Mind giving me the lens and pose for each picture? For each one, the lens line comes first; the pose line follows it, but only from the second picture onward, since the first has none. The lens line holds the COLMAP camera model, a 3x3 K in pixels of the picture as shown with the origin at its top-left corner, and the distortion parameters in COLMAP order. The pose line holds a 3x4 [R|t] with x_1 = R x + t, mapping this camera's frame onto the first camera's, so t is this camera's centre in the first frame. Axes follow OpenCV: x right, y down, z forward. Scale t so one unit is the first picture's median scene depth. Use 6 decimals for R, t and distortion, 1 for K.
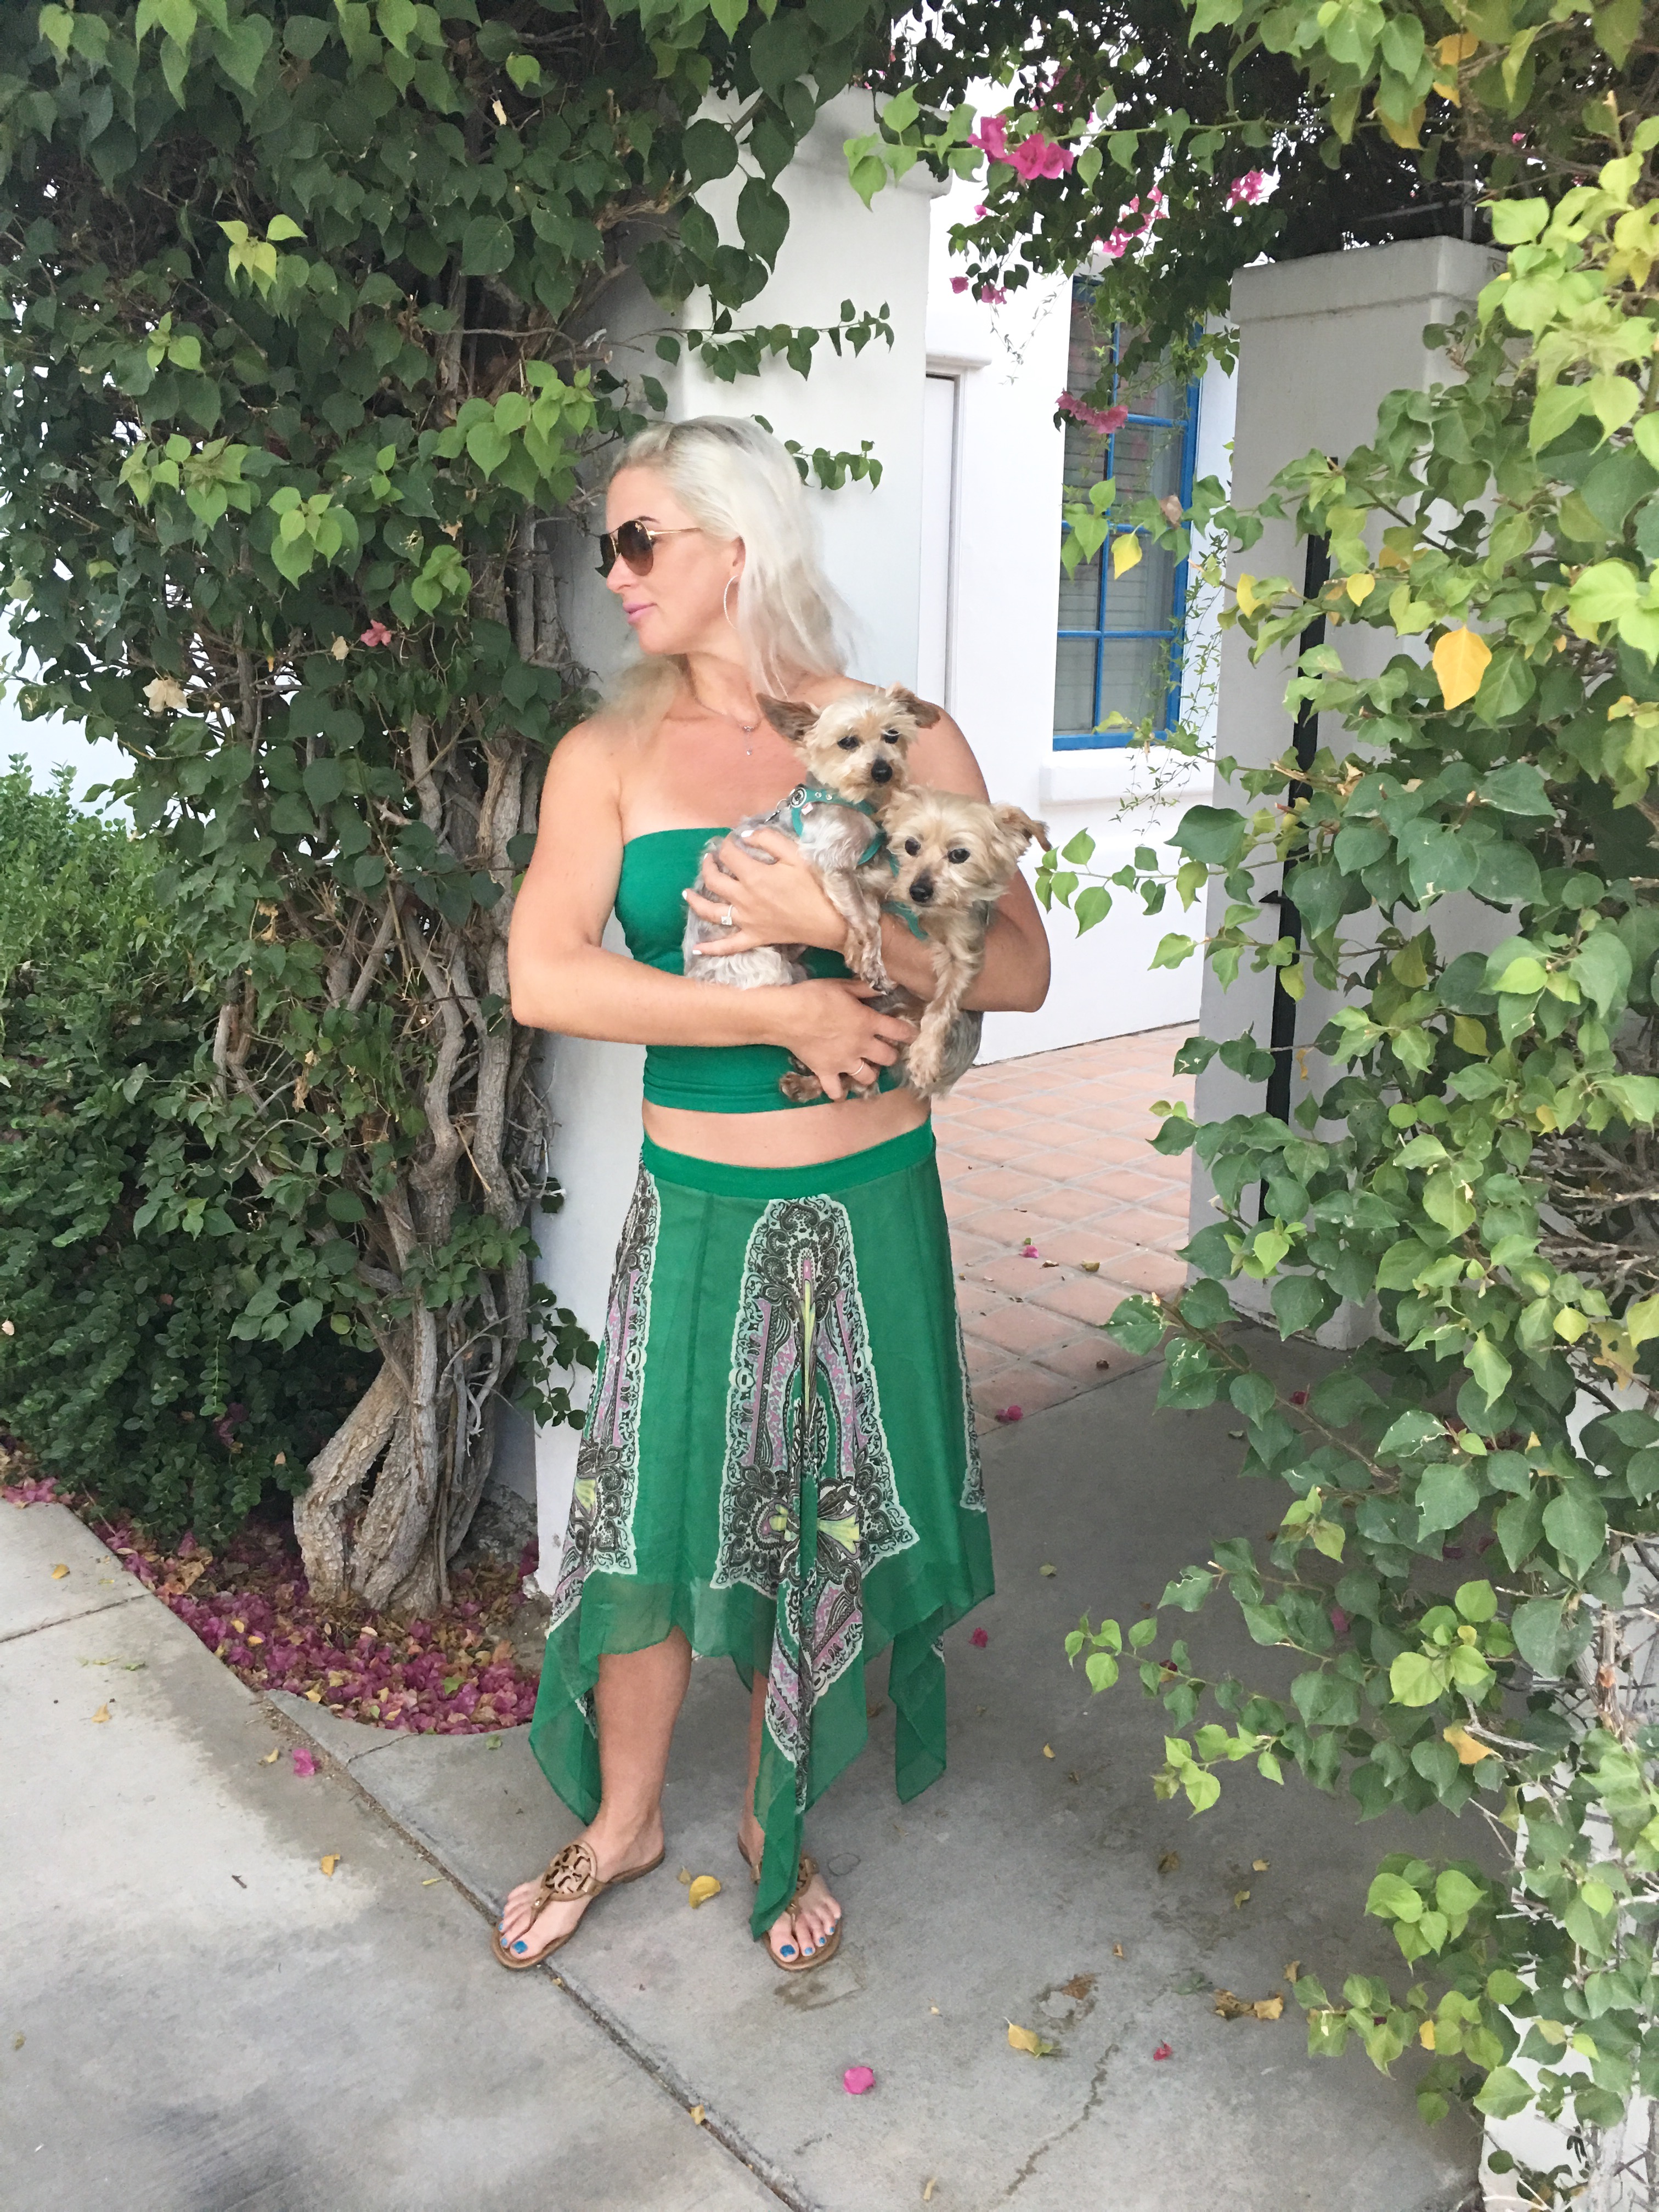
lens RADIAL K [[1867.4, 0, 833.3], [0, 1867.4, 1079.7], [0, 0, 1]] dist [0.089179, -0.137933]
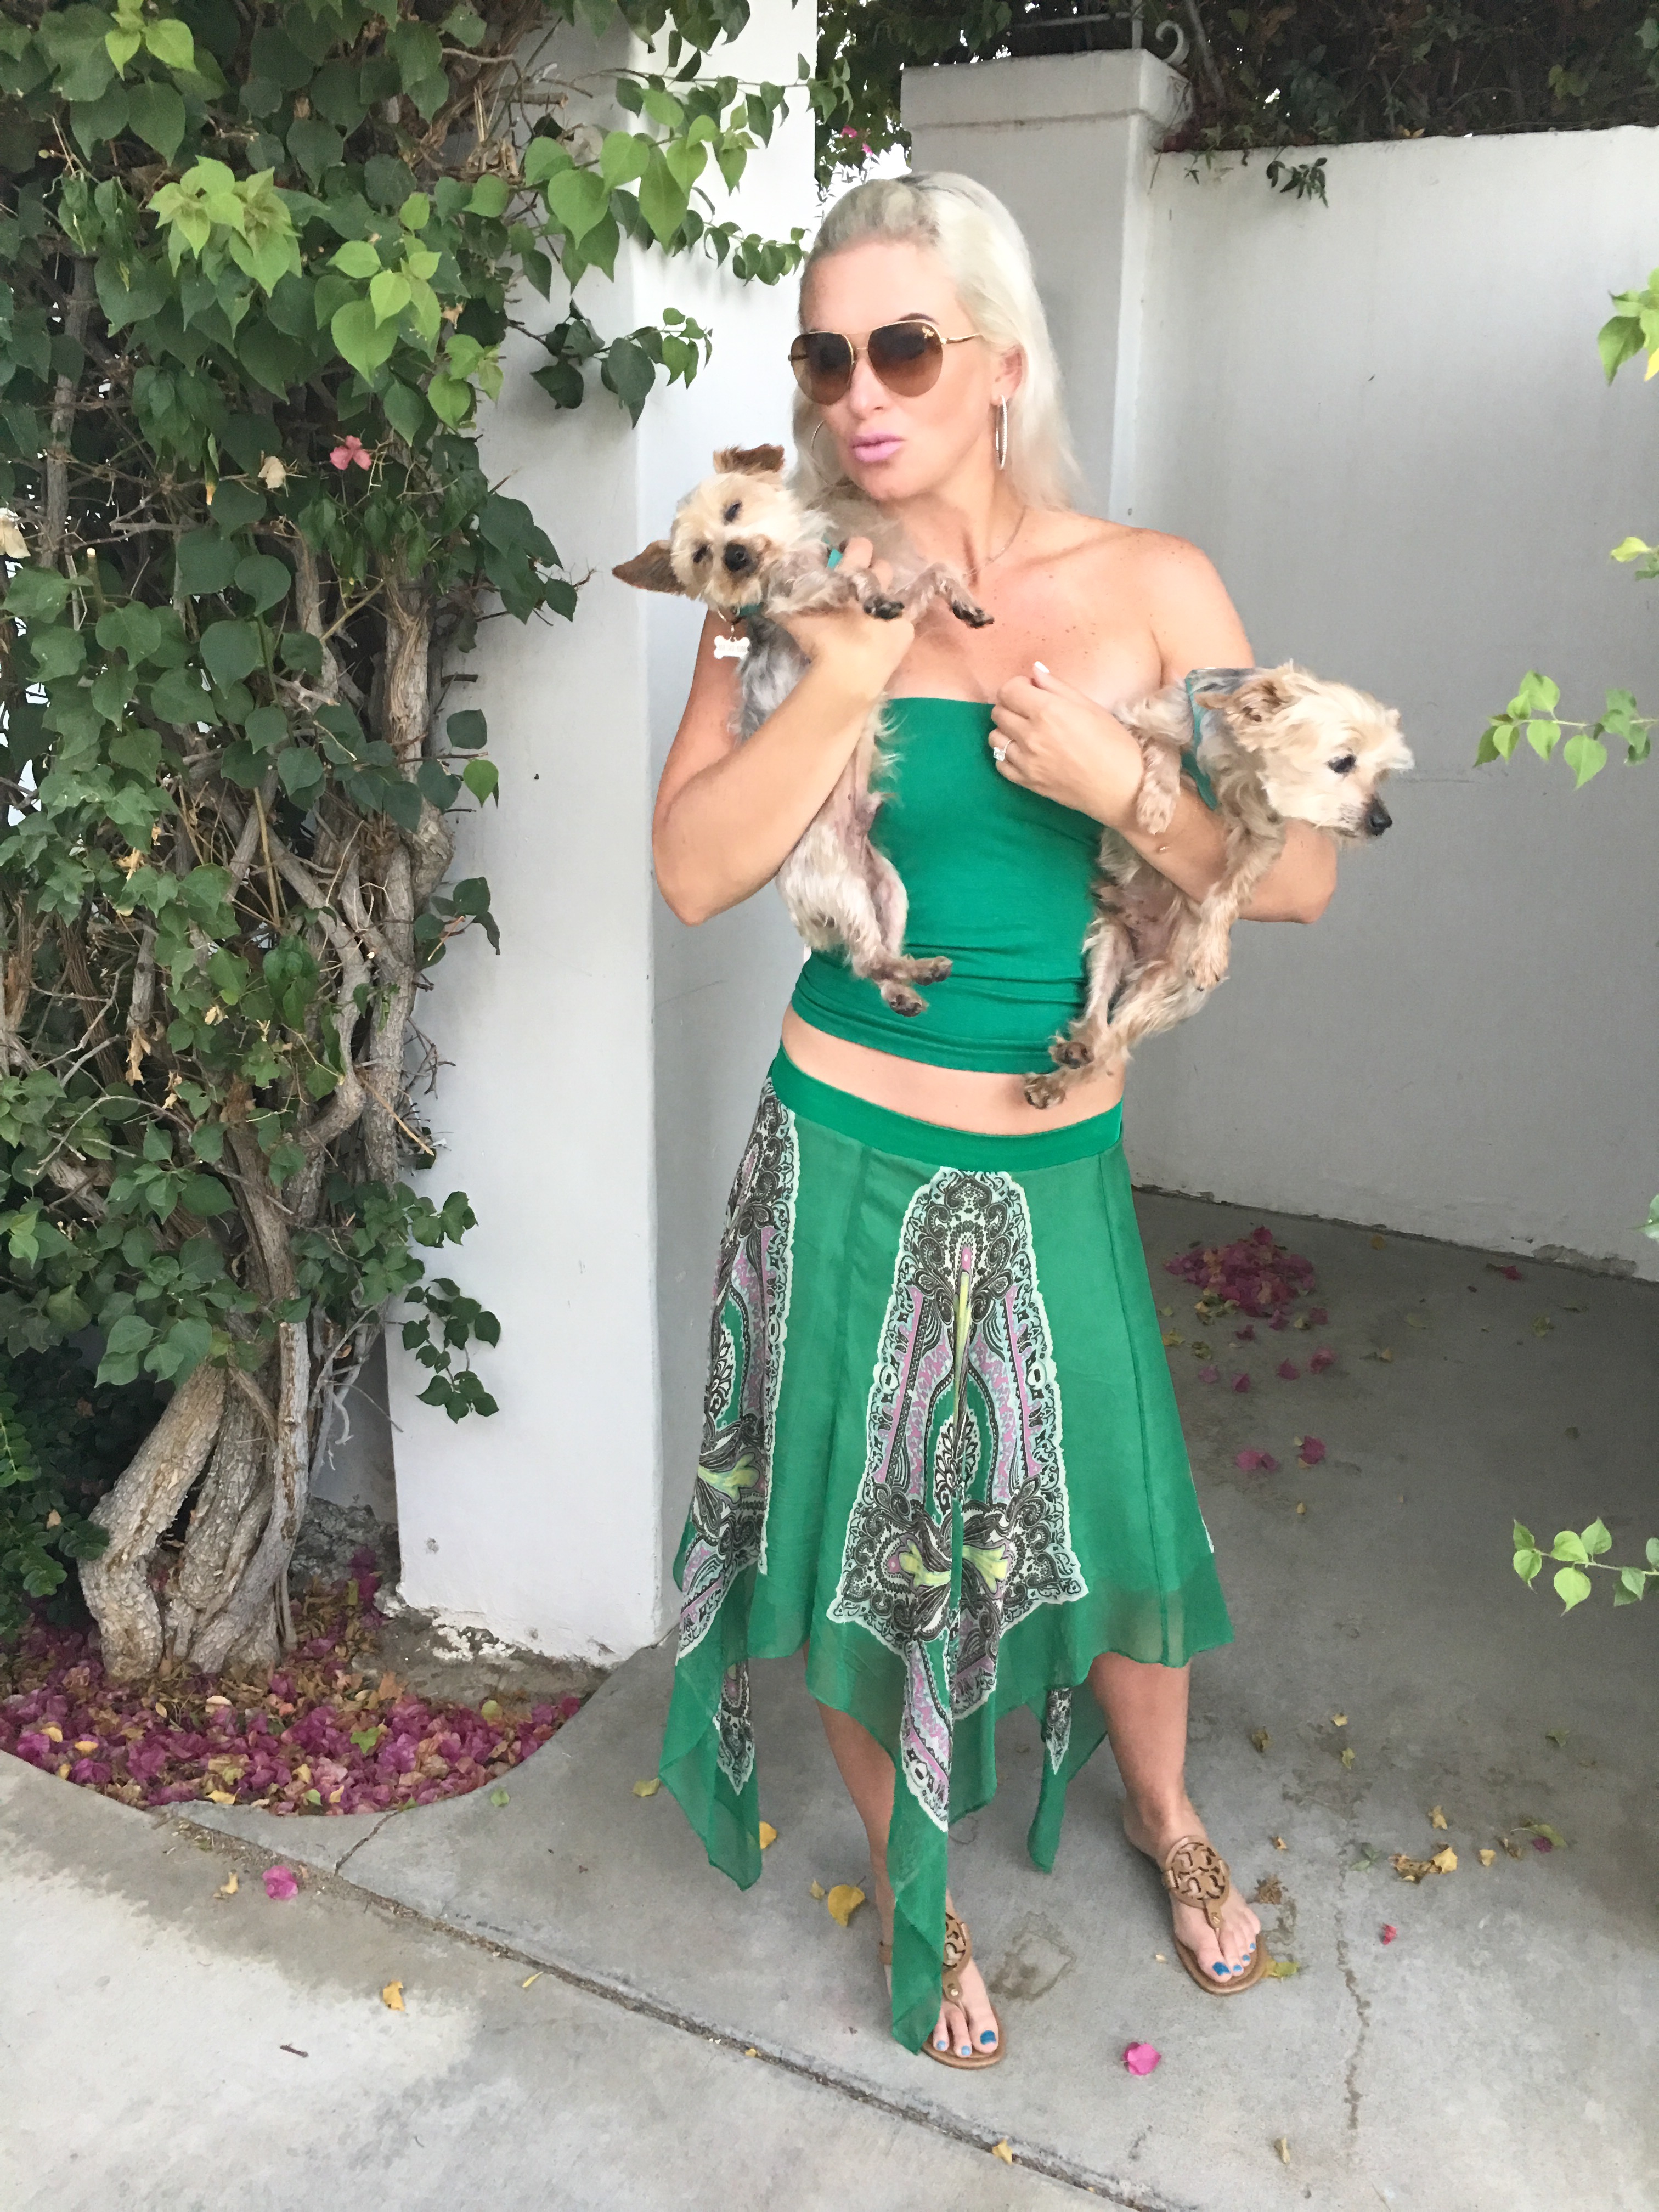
lens RADIAL K [[1866.5, 0, 843.0], [0, 1866.5, 1070.1], [0, 0, 1]] dist [0.085603, -0.128194]
pose [[0.920743, -0.115800, 0.372589, -0.318850], [0.088351, 0.992017, 0.089982, -0.034924], [-0.380035, -0.049931, 0.923624, 0.178273]]
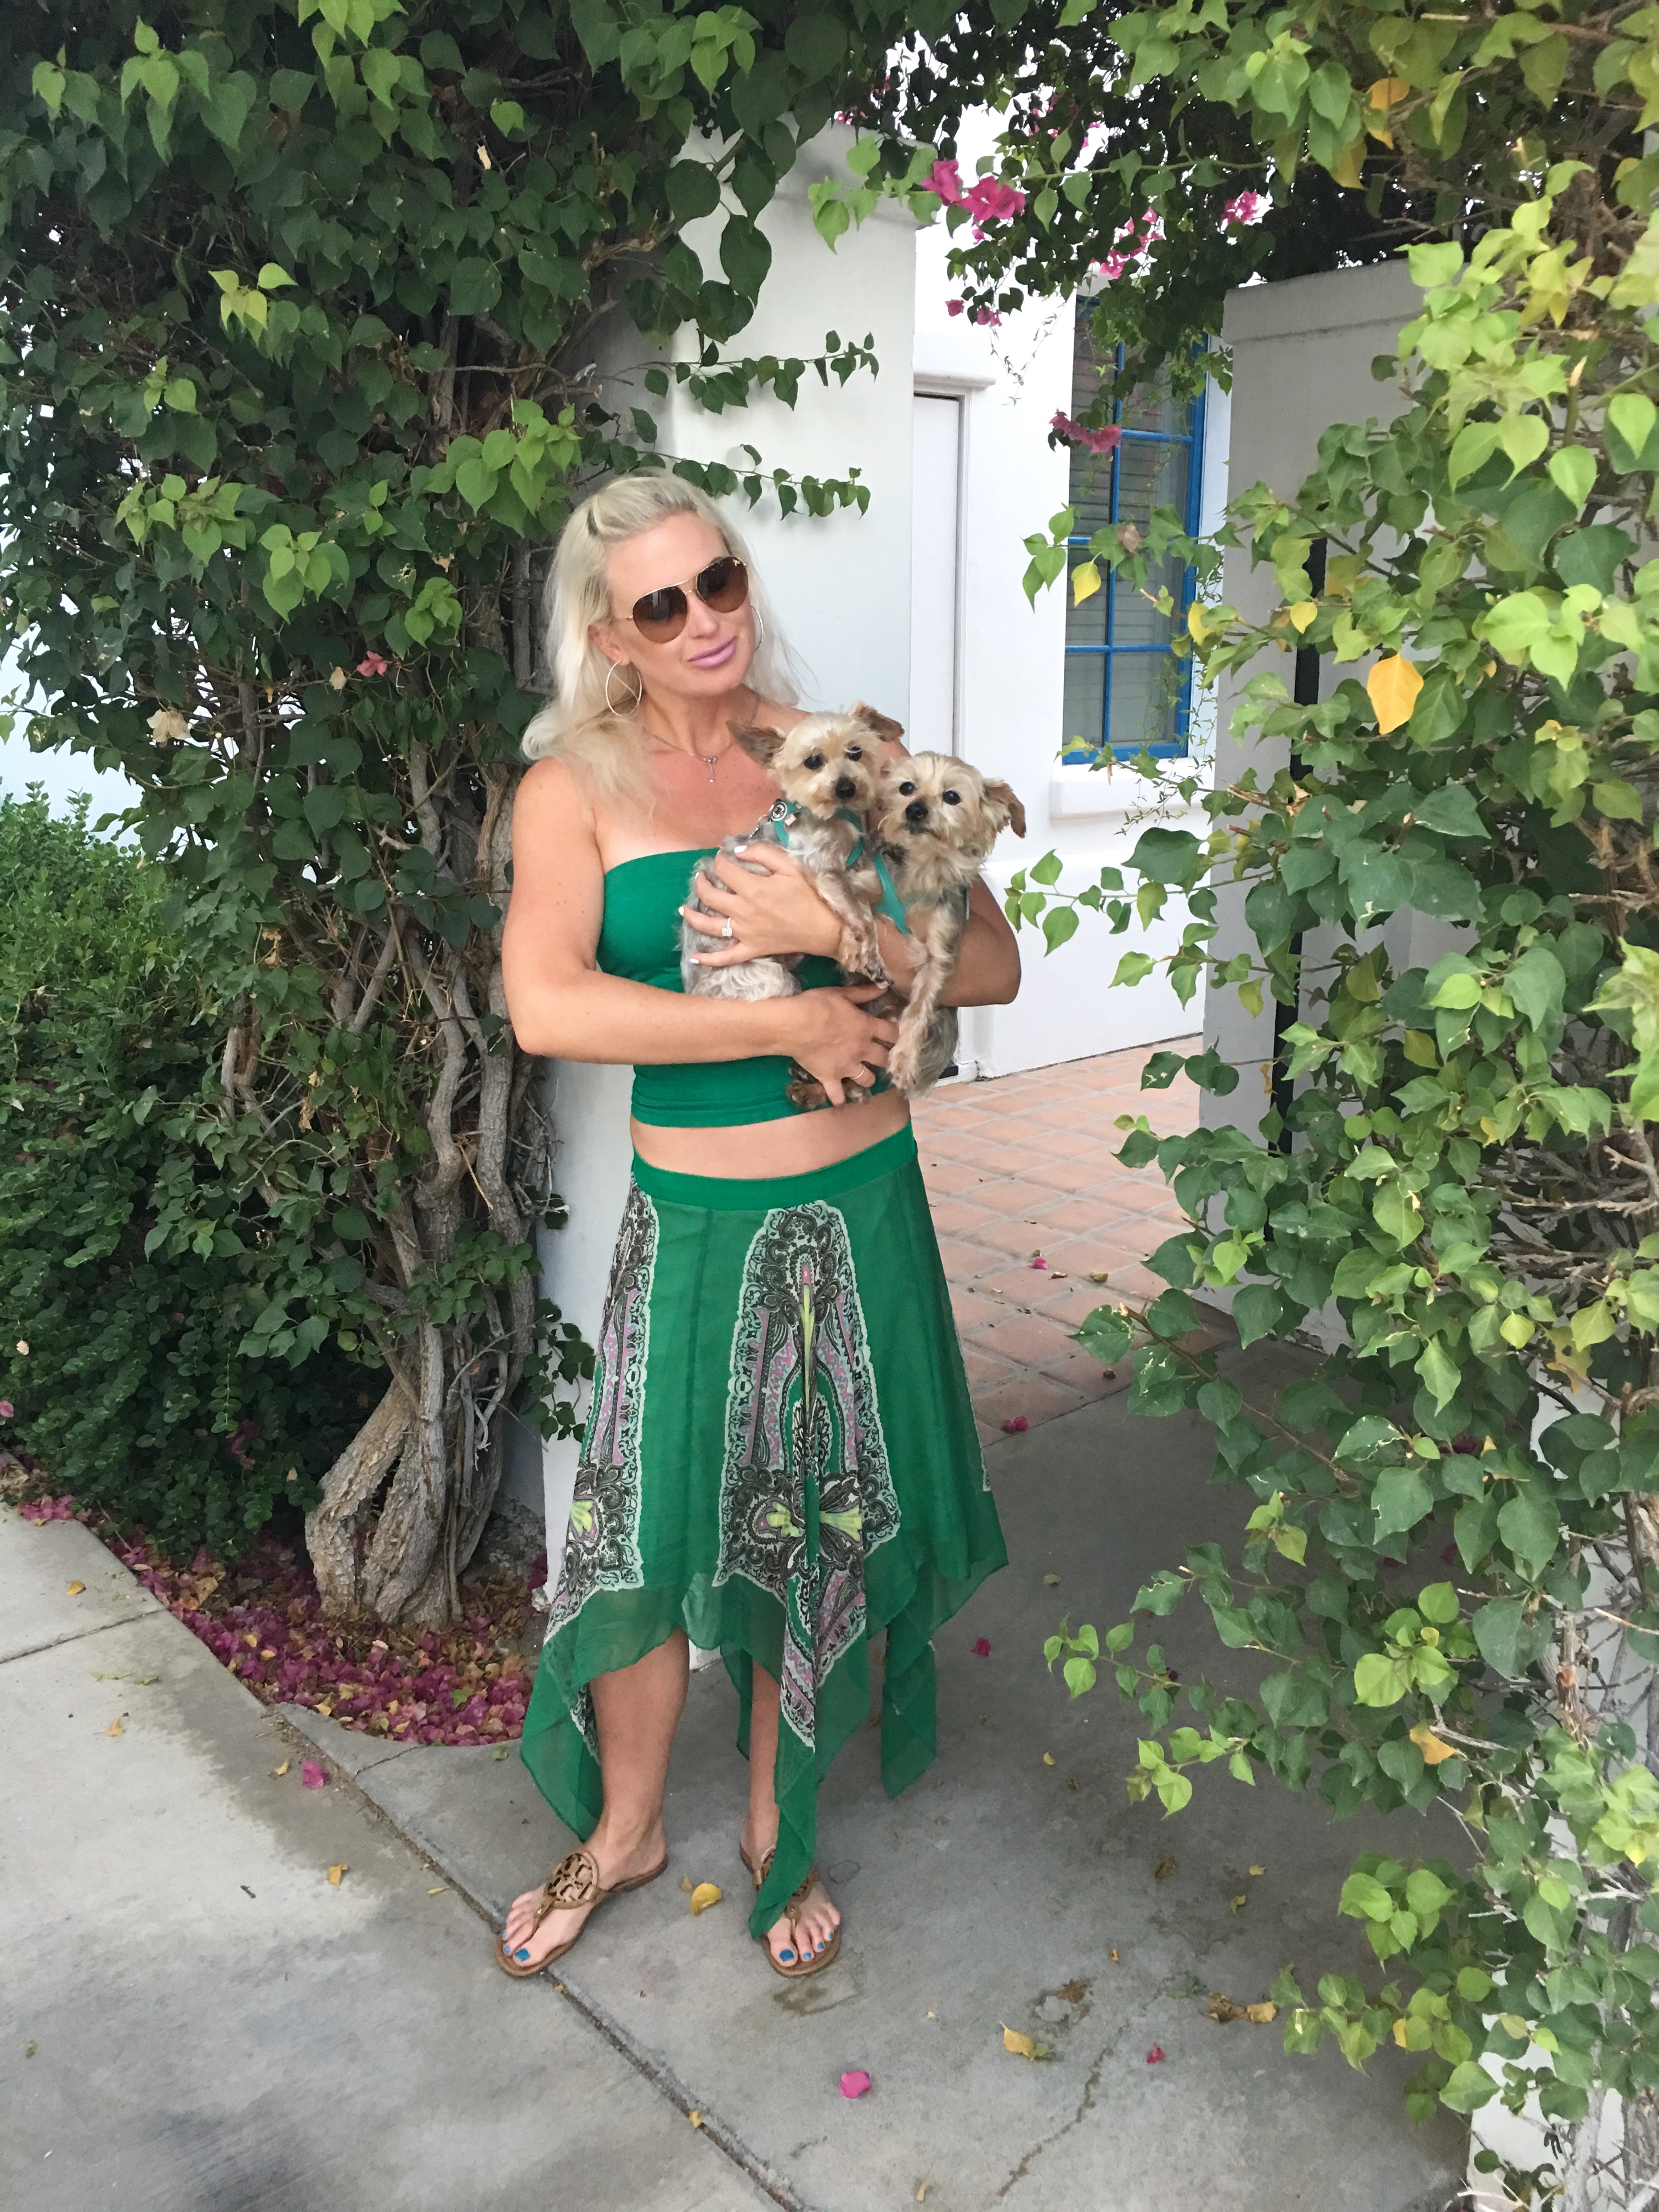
lens RADIAL K [[1866.6, 0, 838.8], [0, 1866.6, 1074.2], [0, 0, 1]] dist [0.089056, -0.135786]
pose [[0.999886, -0.010018, -0.011272, 0.017010], [0.009907, 0.999903, -0.009821, -0.001443], [0.011369, 0.009709, 0.999888, -0.014034]]
